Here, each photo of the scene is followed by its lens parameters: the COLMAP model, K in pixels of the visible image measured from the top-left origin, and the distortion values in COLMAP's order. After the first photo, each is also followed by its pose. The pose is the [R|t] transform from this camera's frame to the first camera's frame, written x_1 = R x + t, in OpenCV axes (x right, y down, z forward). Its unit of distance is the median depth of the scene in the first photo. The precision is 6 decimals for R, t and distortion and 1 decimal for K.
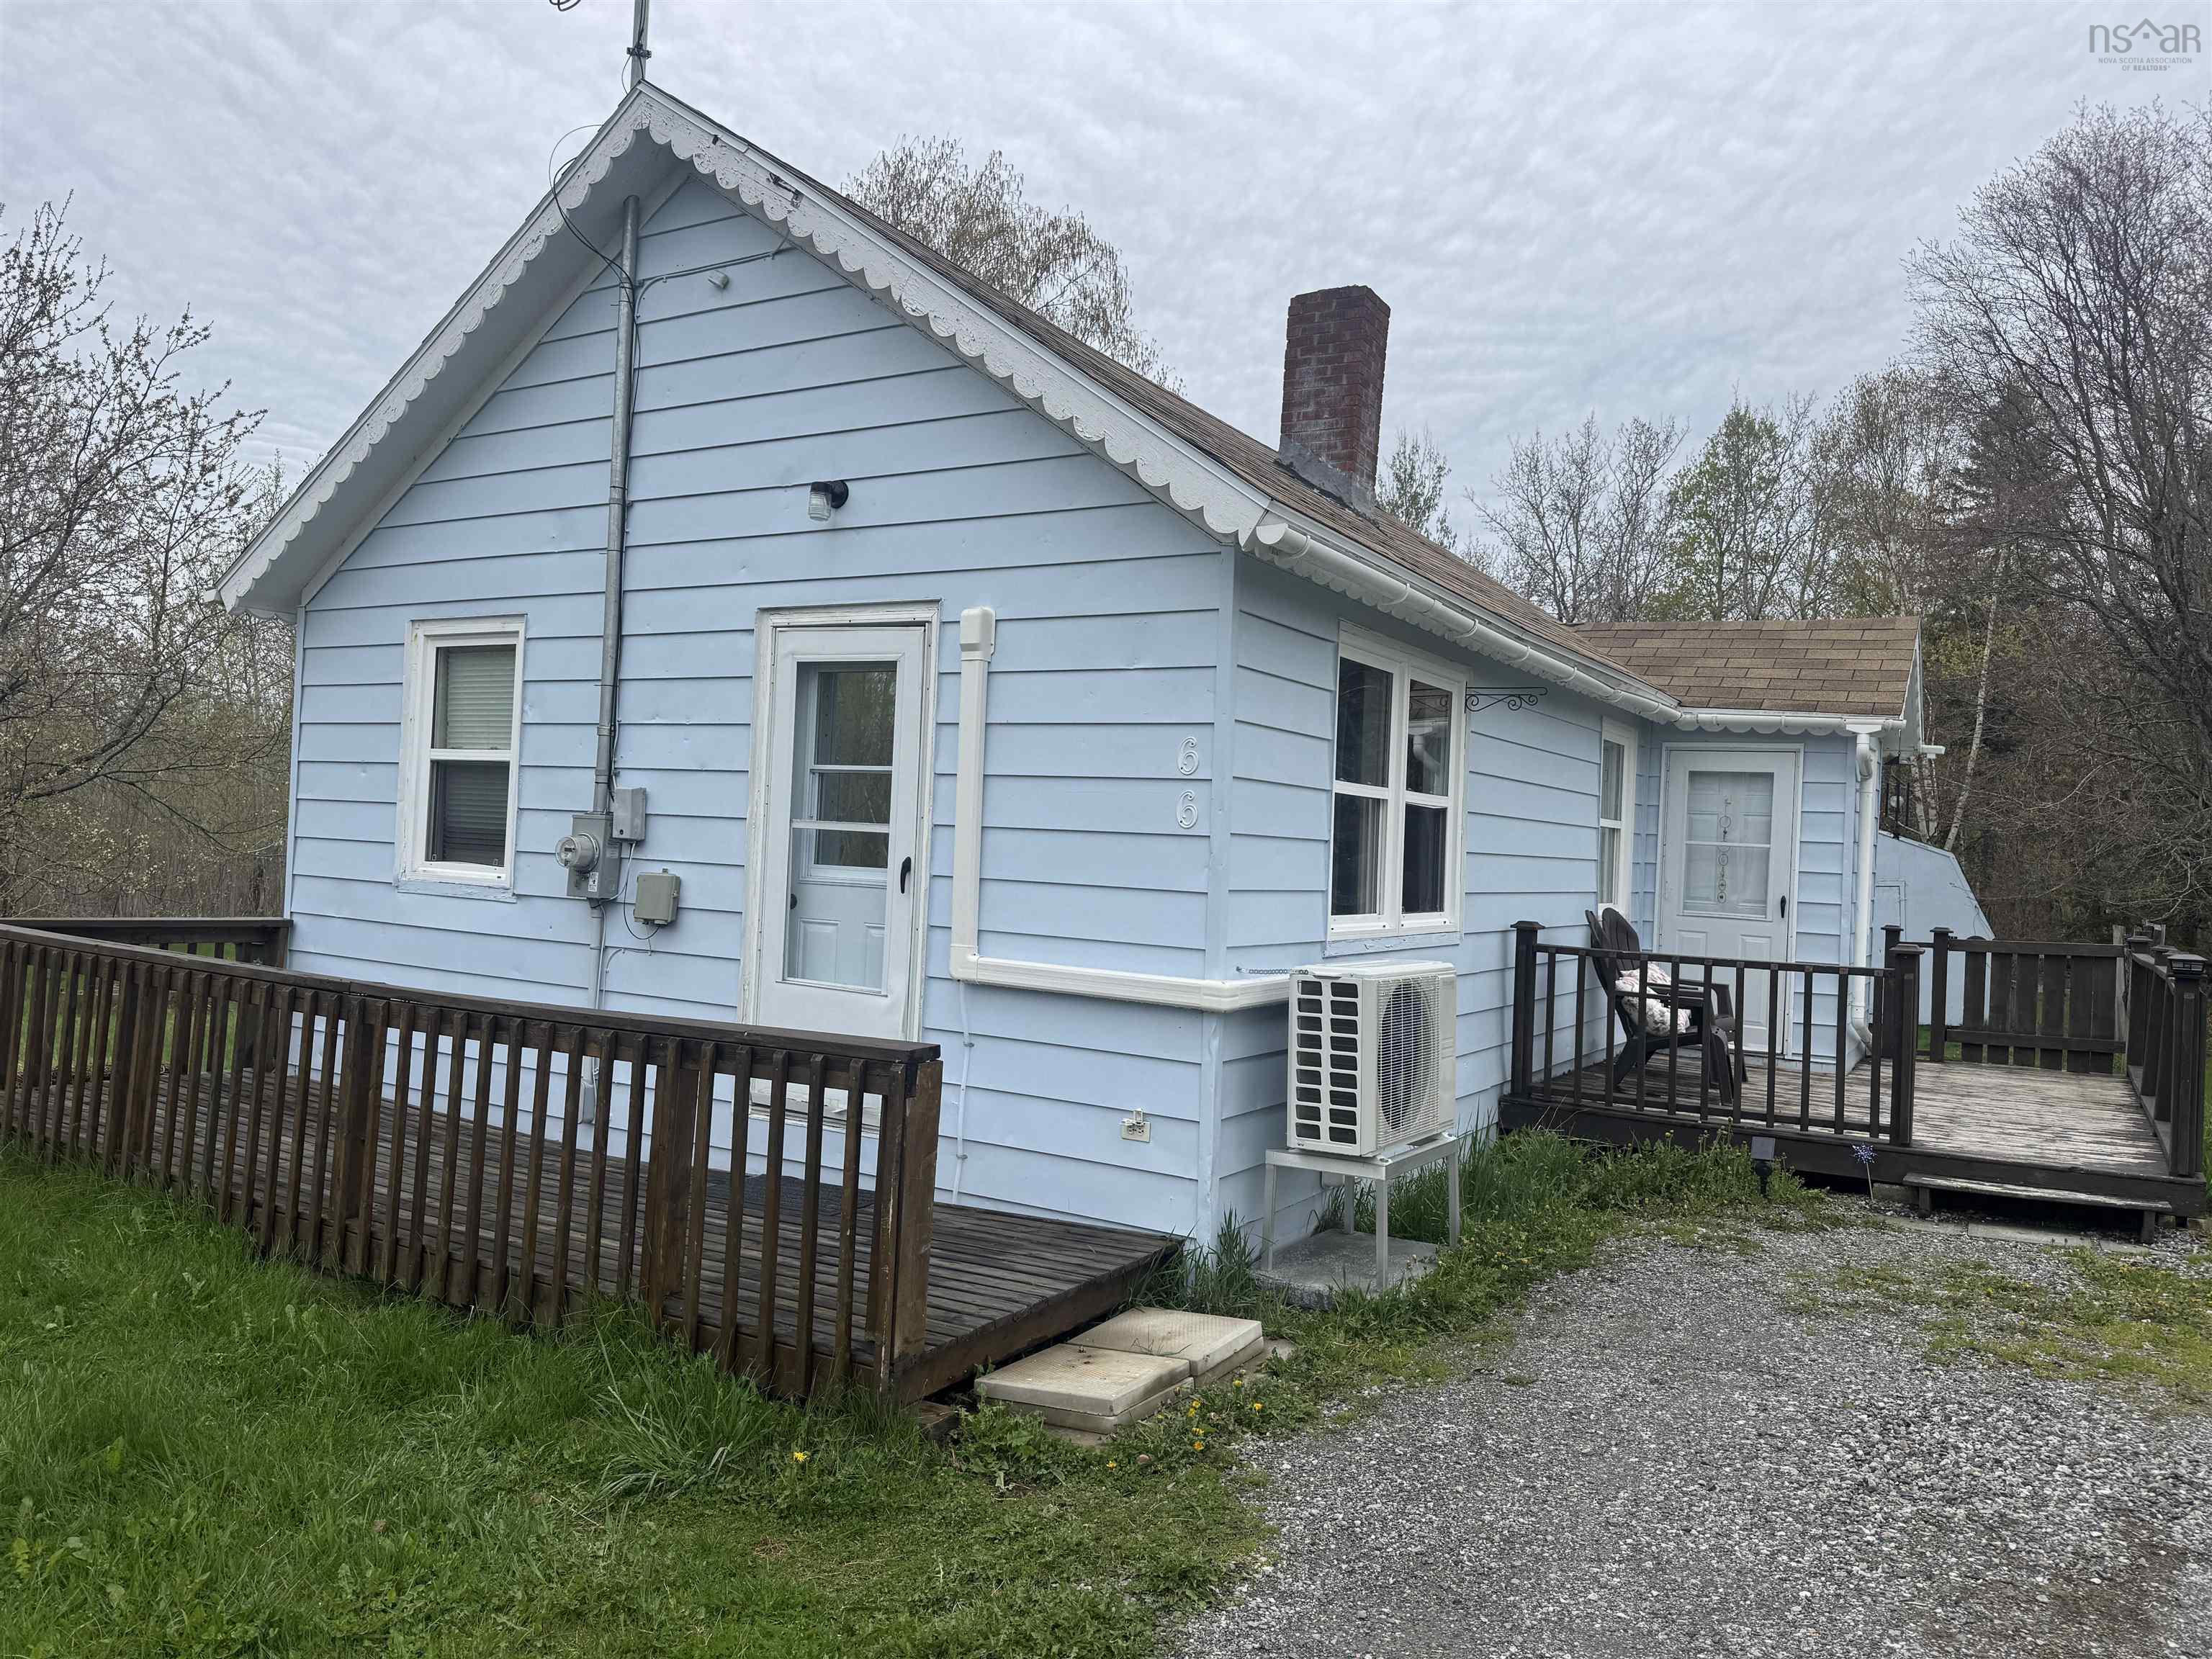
lens RADIAL K [[1561.7, 0, 1103.6], [0, 1561.7, 800.3], [0, 0, 1]] dist [0.037331, -0.044706]
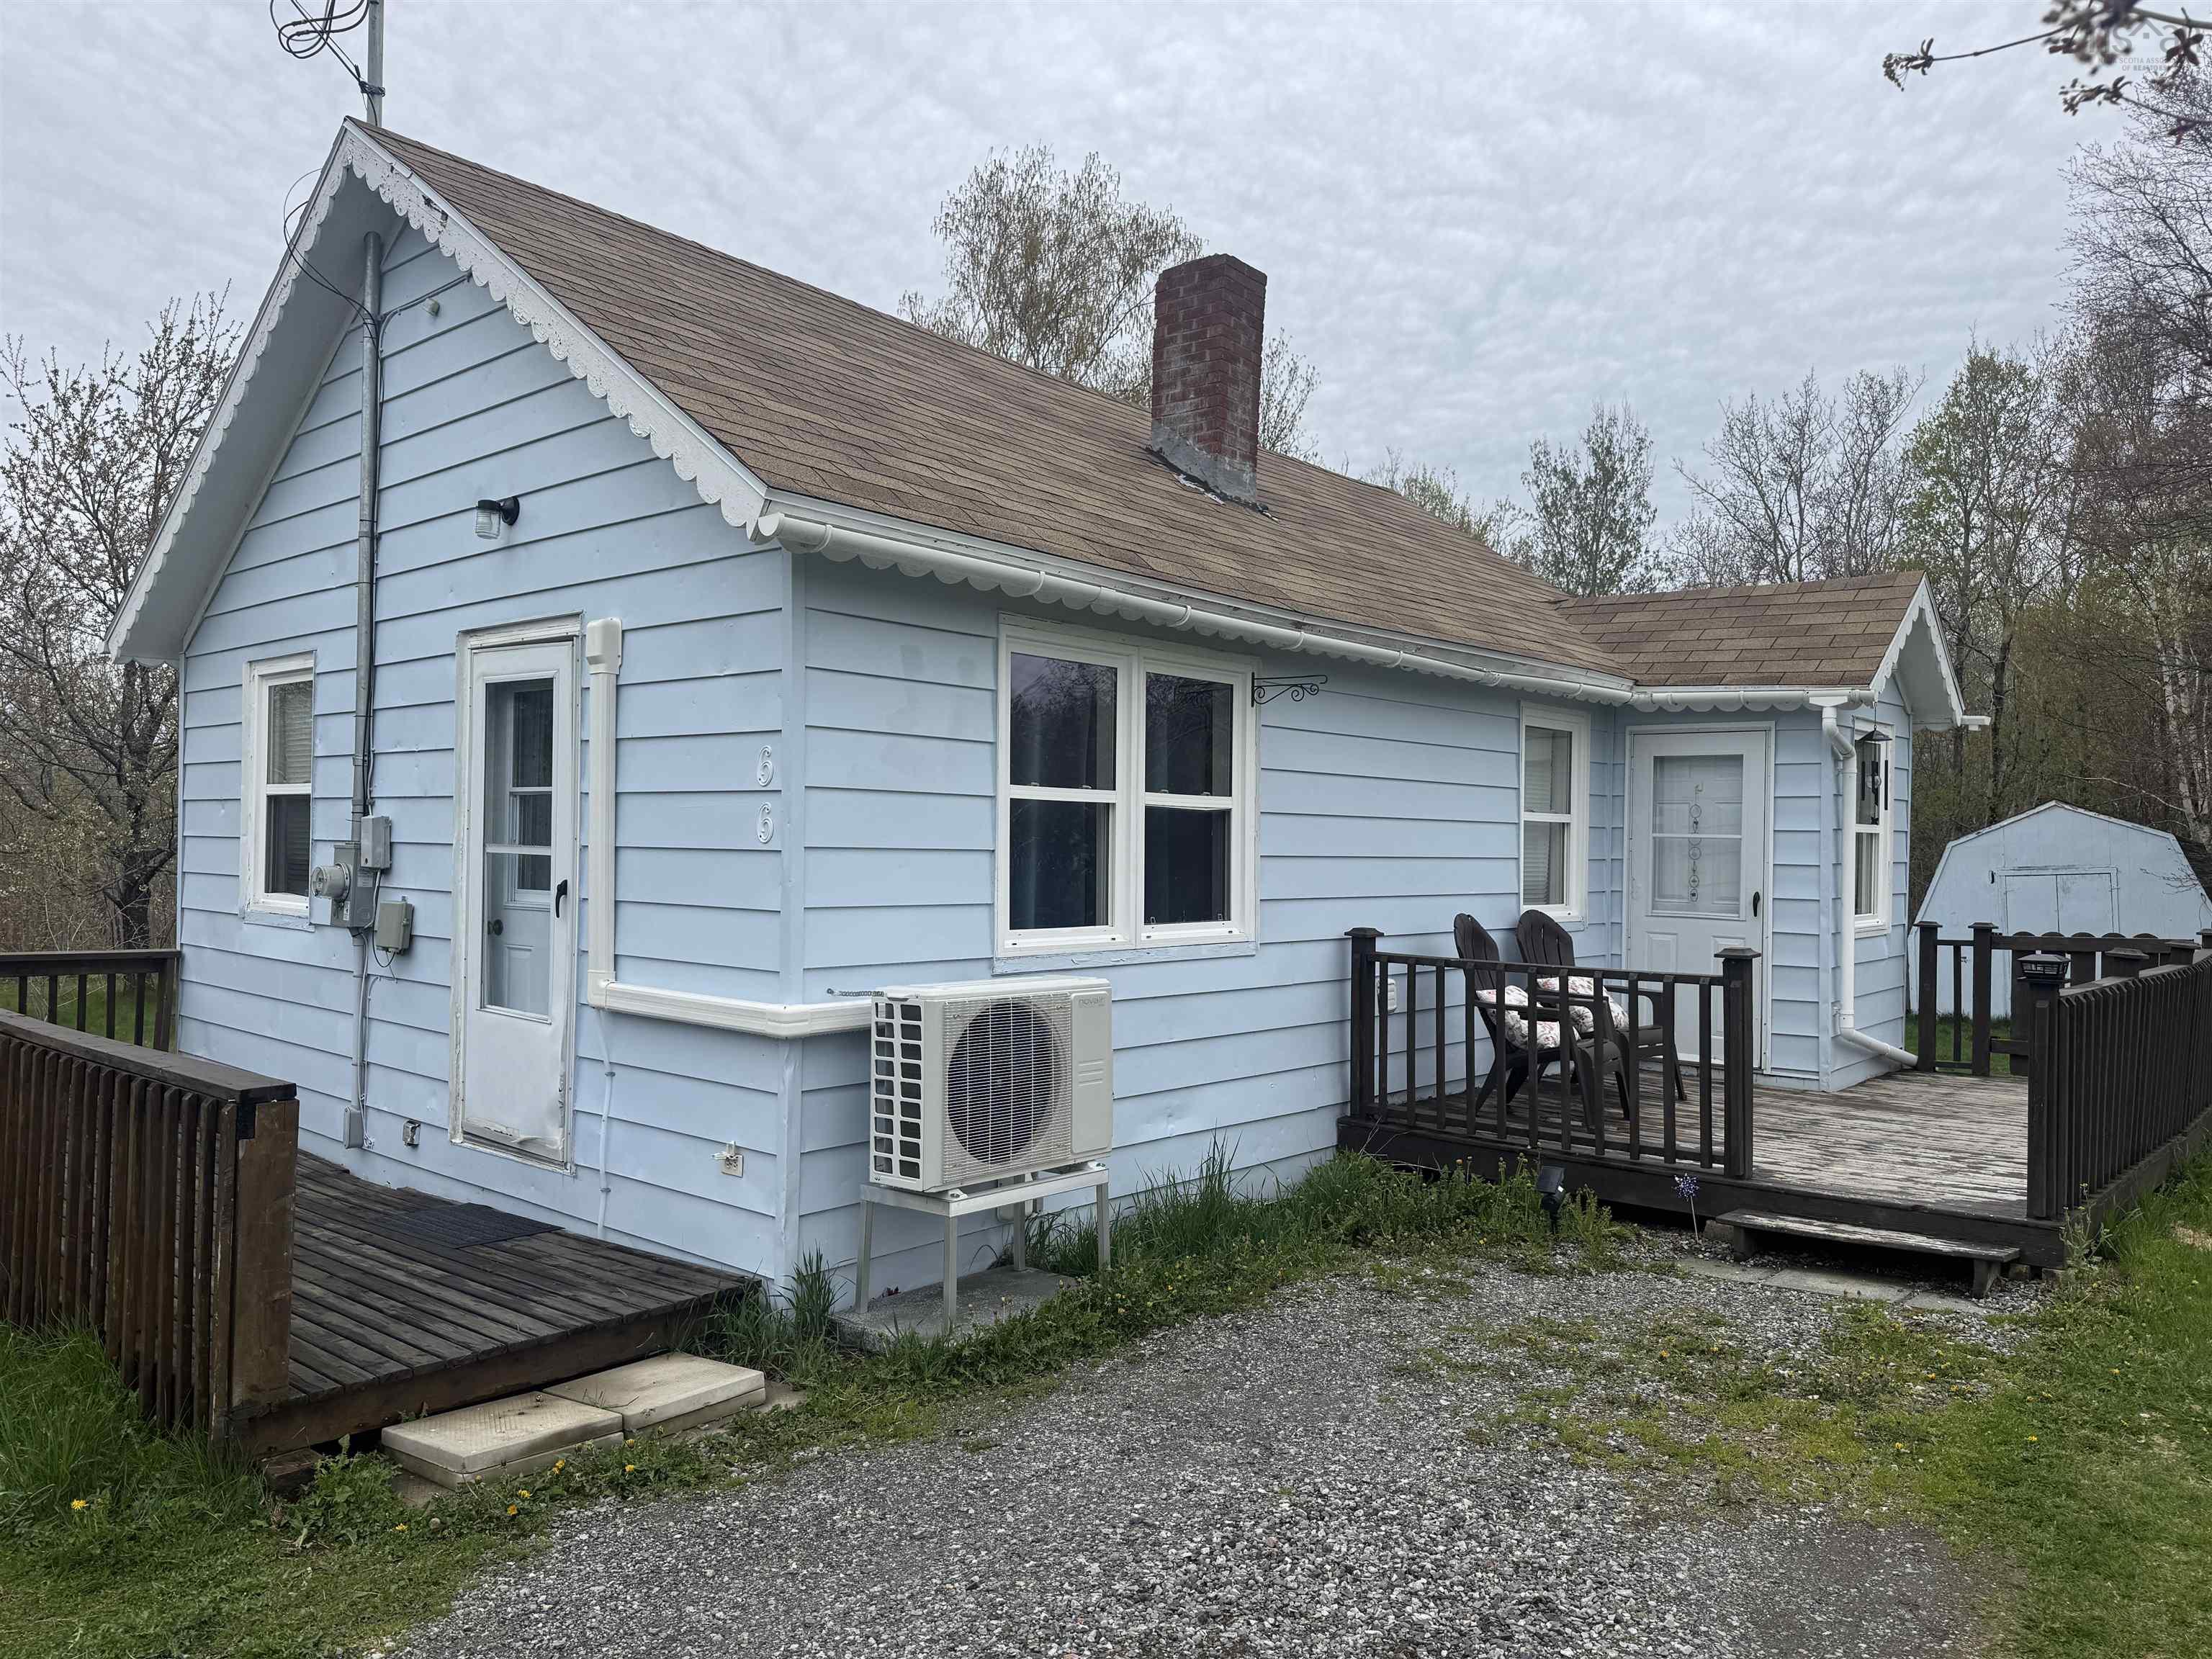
lens RADIAL K [[1561.6, 0, 1114.2], [0, 1561.6, 812.3], [0, 0, 1]] dist [0.041558, -0.053306]
pose [[0.984311, -0.033220, -0.173287, 0.340536], [0.033637, 0.999434, -0.000536, 0.005510], [0.173207, -0.005302, 0.984871, 0.083829]]
